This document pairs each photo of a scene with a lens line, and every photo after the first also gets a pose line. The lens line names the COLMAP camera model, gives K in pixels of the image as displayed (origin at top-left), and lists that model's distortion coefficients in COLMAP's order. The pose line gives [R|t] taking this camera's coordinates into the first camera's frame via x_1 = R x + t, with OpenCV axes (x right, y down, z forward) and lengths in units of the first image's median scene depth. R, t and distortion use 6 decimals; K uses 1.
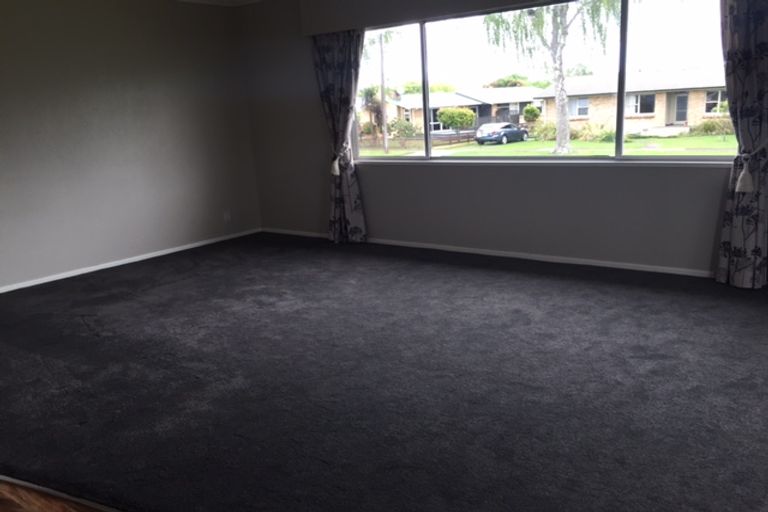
lens RADIAL K [[644.1, 0, 385.2], [0, 644.1, 281.9], [0, 0, 1]] dist [0.093052, -0.102299]
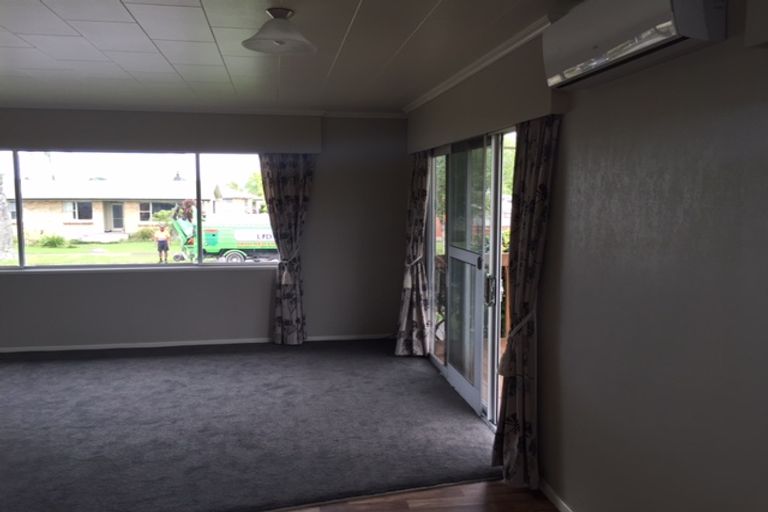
lens RADIAL K [[644.1, 0, 385.2], [0, 644.1, 281.9], [0, 0, 1]] dist [0.093052, -0.102299]
pose [[0.687563, -0.044297, 0.724772, -0.410602], [0.156945, 0.983610, -0.088771, 0.032569], [-0.708960, 0.174785, 0.683246, -0.231894]]
